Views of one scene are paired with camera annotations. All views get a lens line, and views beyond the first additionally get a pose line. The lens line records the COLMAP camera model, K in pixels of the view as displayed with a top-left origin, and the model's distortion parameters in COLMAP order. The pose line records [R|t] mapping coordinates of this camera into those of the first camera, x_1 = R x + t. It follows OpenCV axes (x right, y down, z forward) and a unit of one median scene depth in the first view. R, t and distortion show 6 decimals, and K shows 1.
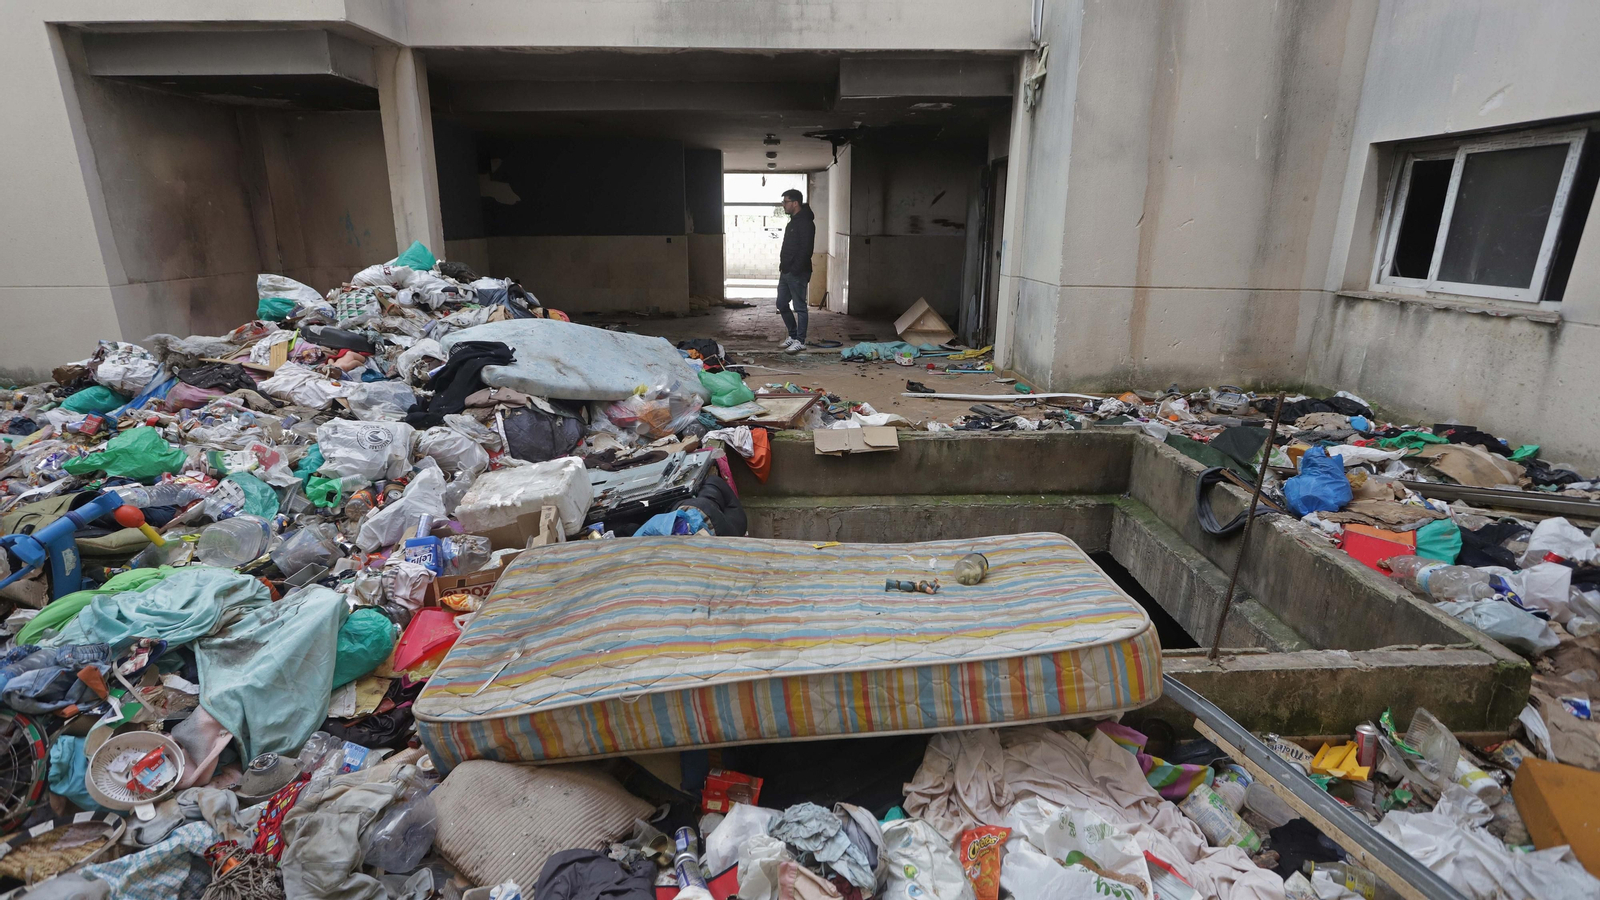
lens RADIAL K [[754.3, 0, 780.5], [0, 754.3, 438.6], [0, 0, 1]] dist [-0.075321, 0.029510]
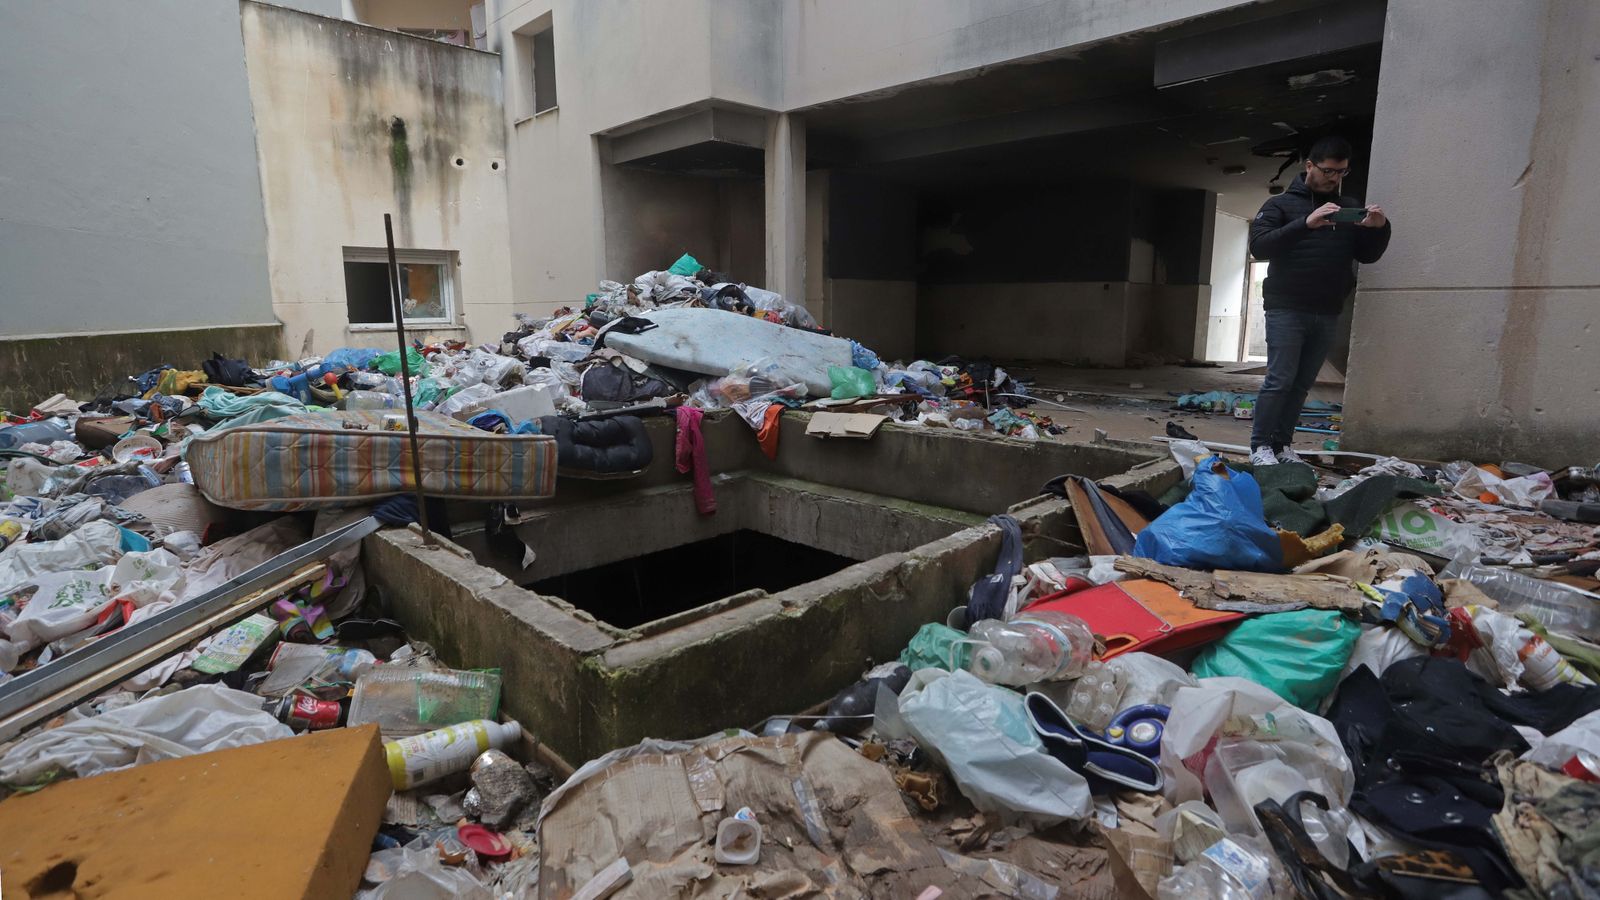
lens RADIAL K [[754.3, 0, 780.5], [0, 754.3, 438.6], [0, 0, 1]] dist [-0.075321, 0.029510]
pose [[0.711286, 0.116949, -0.693106, 0.462555], [-0.186369, 0.982148, -0.025538, 0.038059], [0.677746, 0.147338, 0.720384, 0.195855]]
